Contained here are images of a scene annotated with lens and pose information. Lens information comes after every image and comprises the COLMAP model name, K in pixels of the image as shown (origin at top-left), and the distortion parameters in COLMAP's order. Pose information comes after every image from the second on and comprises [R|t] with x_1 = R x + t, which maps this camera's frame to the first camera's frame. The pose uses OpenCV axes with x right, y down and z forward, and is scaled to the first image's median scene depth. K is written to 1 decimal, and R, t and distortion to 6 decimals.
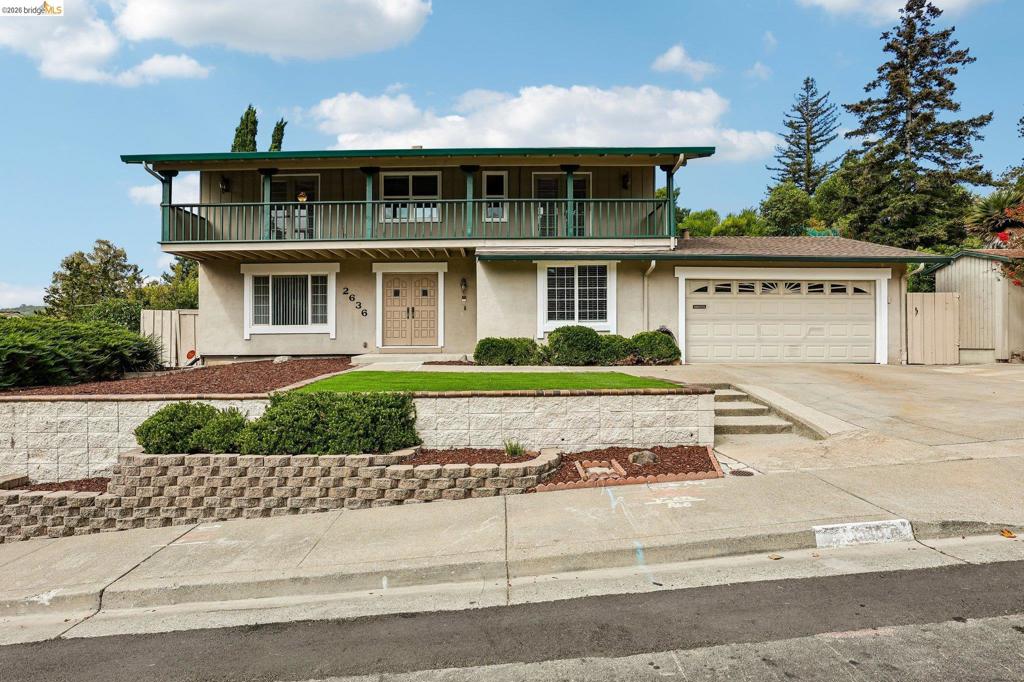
lens RADIAL K [[481.6, 0, 514.6], [0, 481.6, 338.3], [0, 0, 1]] dist [-0.029033, 0.000162]
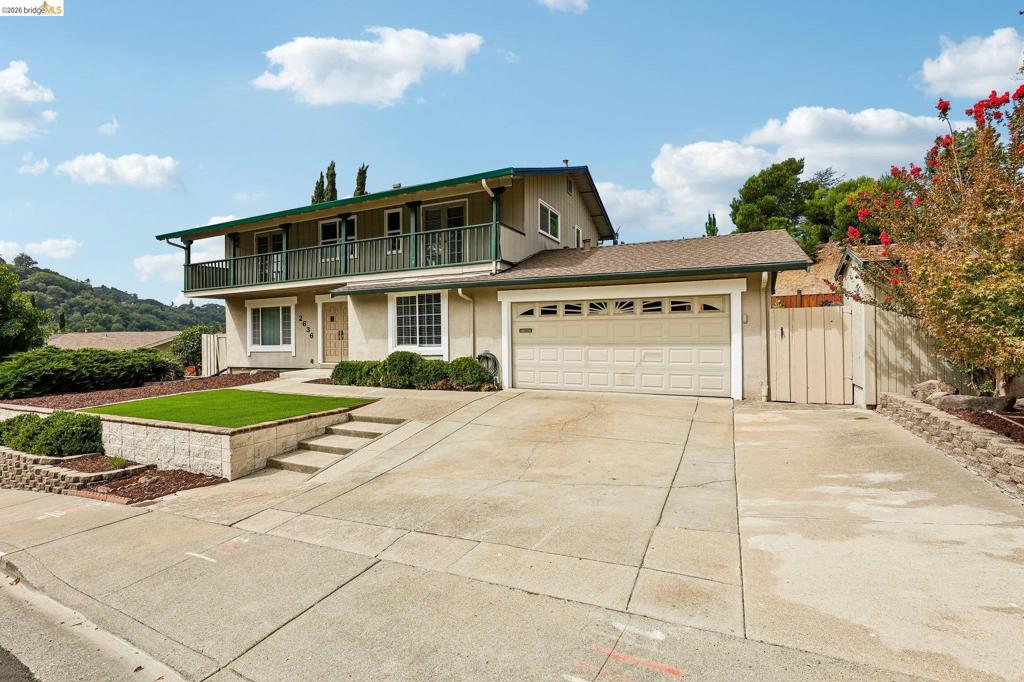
lens RADIAL K [[467.2, 0, 512.4], [0, 467.2, 335.8], [0, 0, 1]] dist [-0.026337, 0.000479]
pose [[0.908645, -0.008014, -0.417493, 0.755573], [0.013415, 0.999860, 0.010004, -0.064786], [0.417354, -0.014691, 0.908625, 0.129044]]
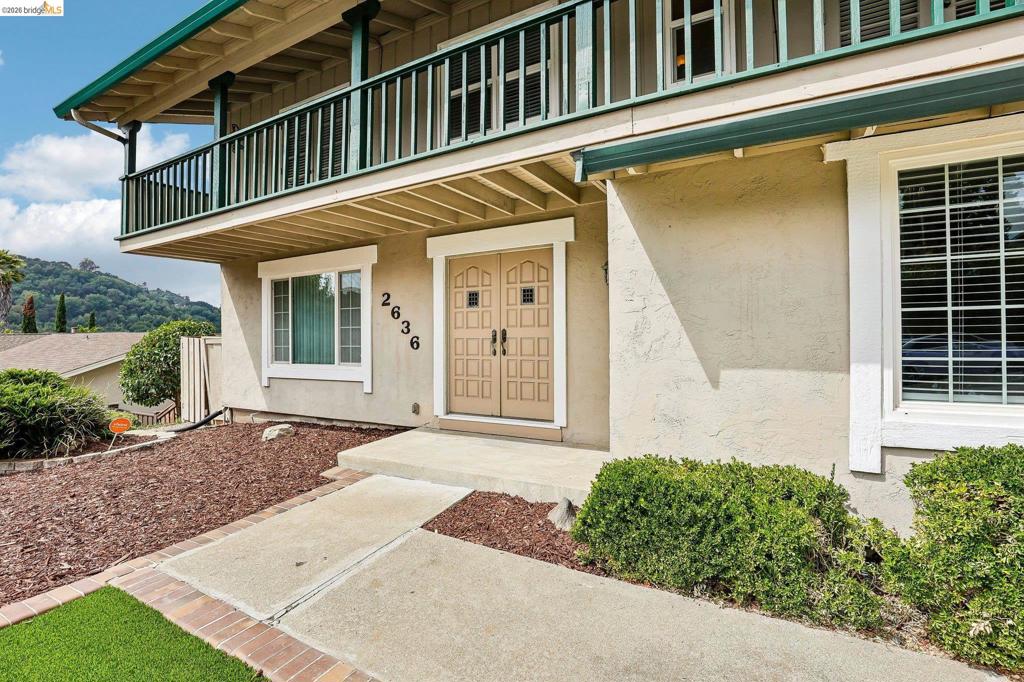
lens RADIAL K [[469.9, 0, 521.5], [0, 469.9, 334.9], [0, 0, 1]] dist [-0.037915, 0.000275]
pose [[0.882123, -0.007830, -0.470954, 0.008779], [0.010605, 0.999939, 0.003239, -0.069344], [0.470899, -0.007852, 0.882152, 0.708333]]
